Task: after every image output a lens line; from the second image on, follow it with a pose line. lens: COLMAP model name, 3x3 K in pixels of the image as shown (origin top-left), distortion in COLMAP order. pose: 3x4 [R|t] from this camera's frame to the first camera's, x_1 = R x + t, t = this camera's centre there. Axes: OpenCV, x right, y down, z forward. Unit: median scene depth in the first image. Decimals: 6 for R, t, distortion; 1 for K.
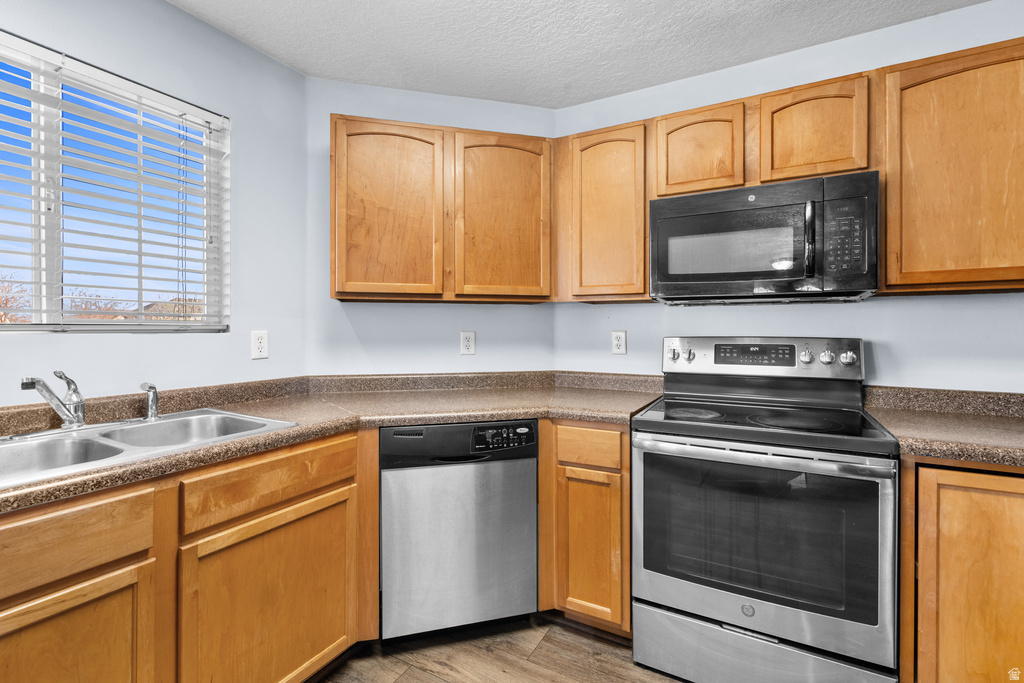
lens RADIAL K [[467.9, 0, 515.5], [0, 467.9, 335.8], [0, 0, 1]] dist [-0.002980, -0.000267]
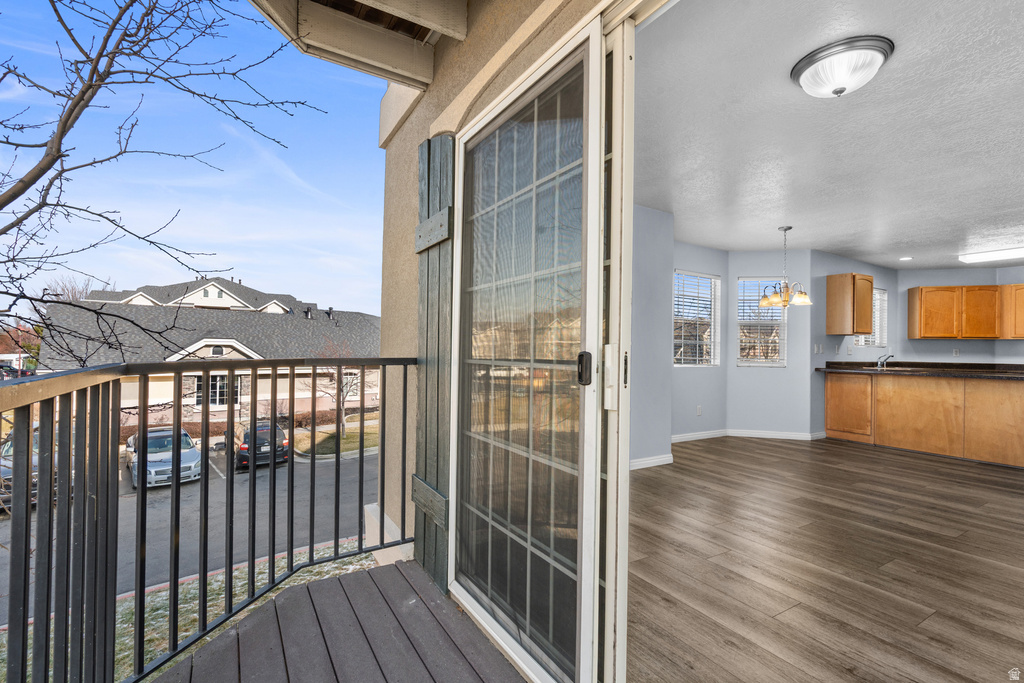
lens RADIAL K [[465.4, 0, 511.3], [0, 465.4, 347.2], [0, 0, 1]] dist [0.000444, 0.000224]
pose [[0.864858, 0.014126, -0.501817, -1.196744], [-0.025112, 0.999570, -0.015141, 0.109299], [0.501388, 0.025696, 0.864841, -3.334116]]
